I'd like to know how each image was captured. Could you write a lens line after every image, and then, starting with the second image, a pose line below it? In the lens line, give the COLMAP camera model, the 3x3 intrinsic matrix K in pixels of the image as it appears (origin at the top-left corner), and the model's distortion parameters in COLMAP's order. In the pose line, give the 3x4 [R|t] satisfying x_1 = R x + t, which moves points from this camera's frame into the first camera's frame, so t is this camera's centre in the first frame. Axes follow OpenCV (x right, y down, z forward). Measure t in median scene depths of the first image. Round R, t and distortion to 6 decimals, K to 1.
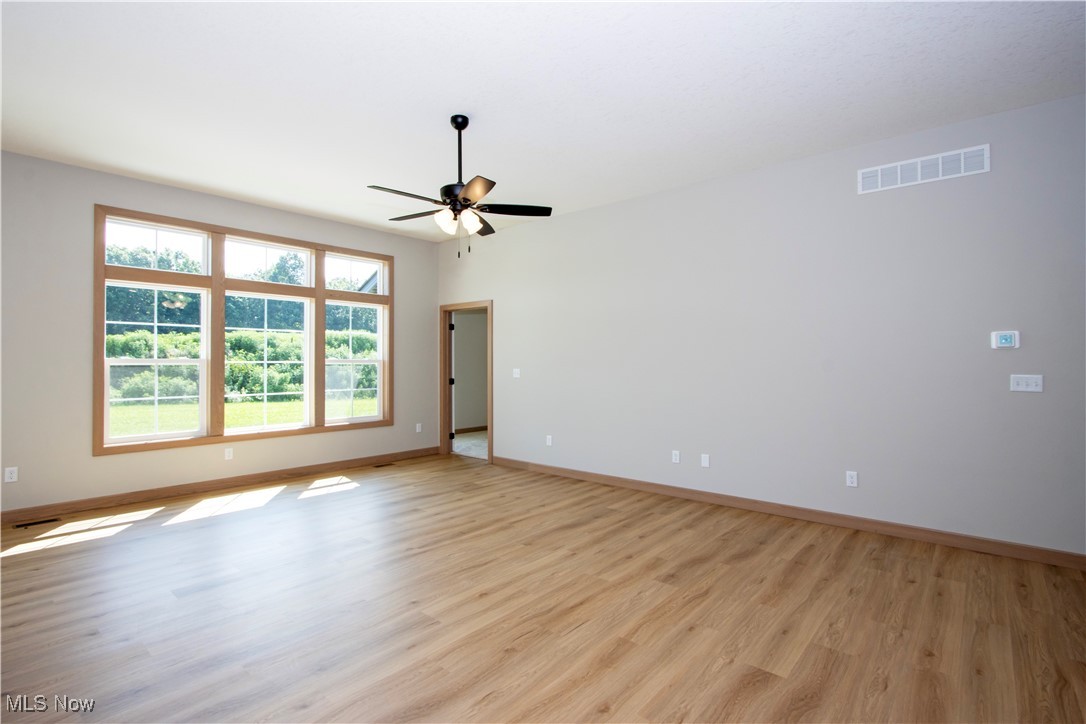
lens RADIAL K [[517.6, 0, 541.4], [0, 517.6, 355.2], [0, 0, 1]] dist [-0.010678, 0.000077]
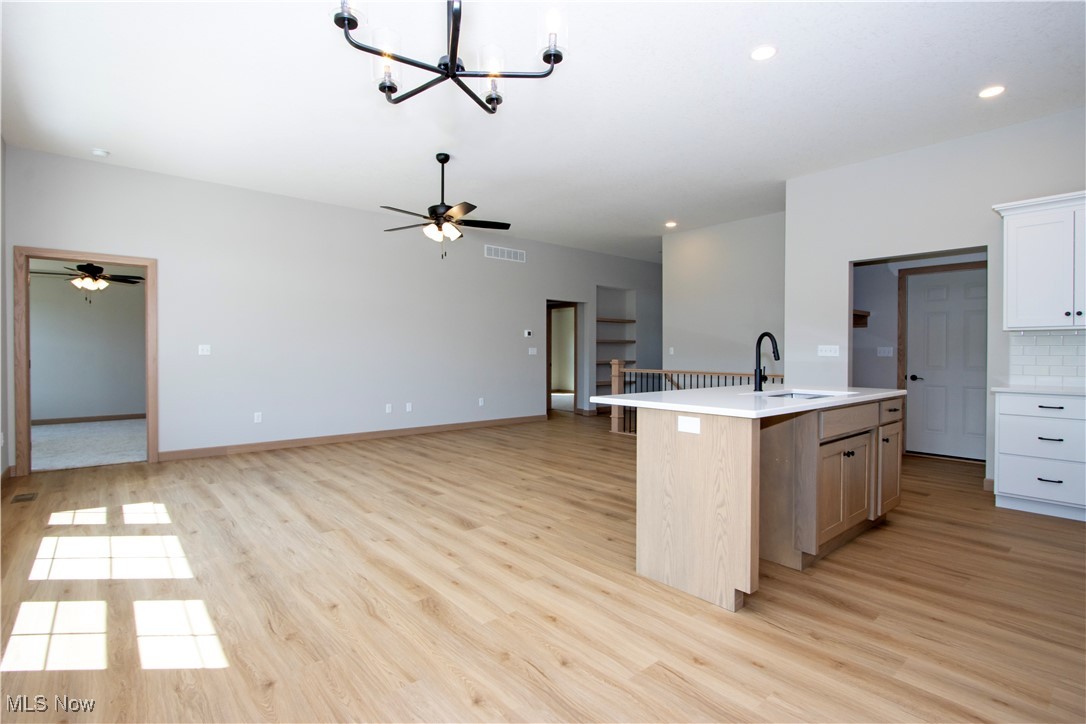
lens RADIAL K [[517.6, 0, 541.4], [0, 517.6, 355.2], [0, 0, 1]] dist [-0.010678, 0.000077]
pose [[0.159178, -0.003818, 0.987242, -1.435063], [-0.017475, 0.999825, 0.006684, 0.050390], [-0.987095, -0.018317, 0.159084, 0.516458]]
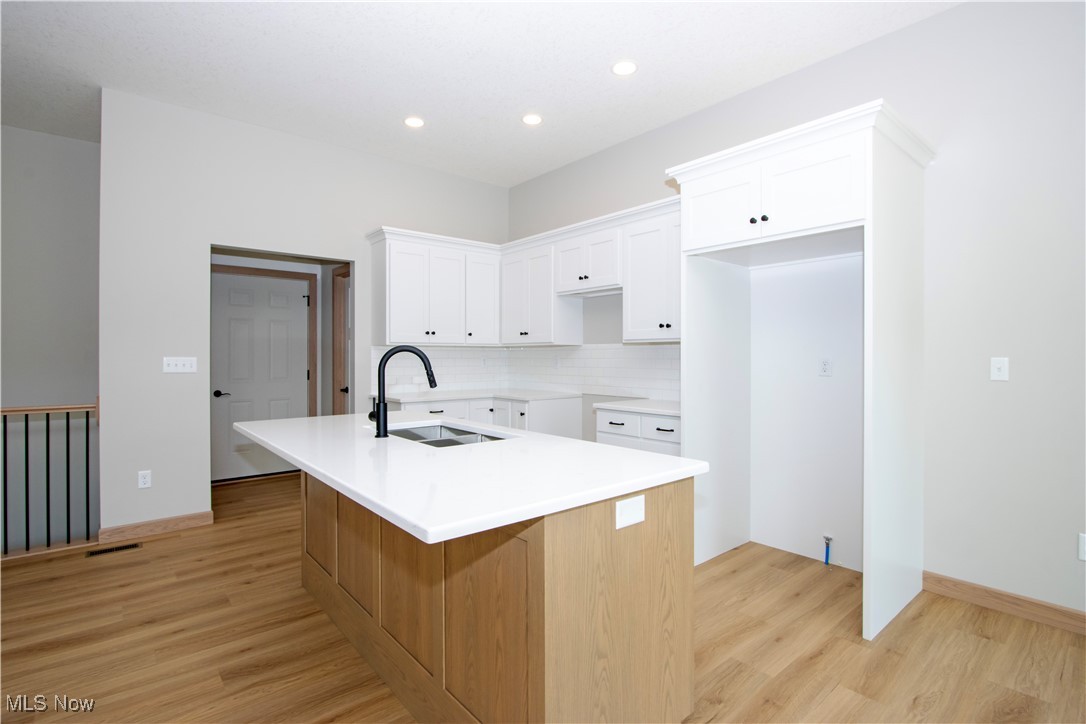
lens RADIAL K [[517.6, 0, 541.4], [0, 517.6, 355.2], [0, 0, 1]] dist [-0.010678, 0.000077]
pose [[-0.985562, 0.000669, 0.169311, -0.757392], [-0.002115, 0.999866, -0.016260, 0.029975], [-0.169299, -0.016383, -0.985429, 0.826130]]
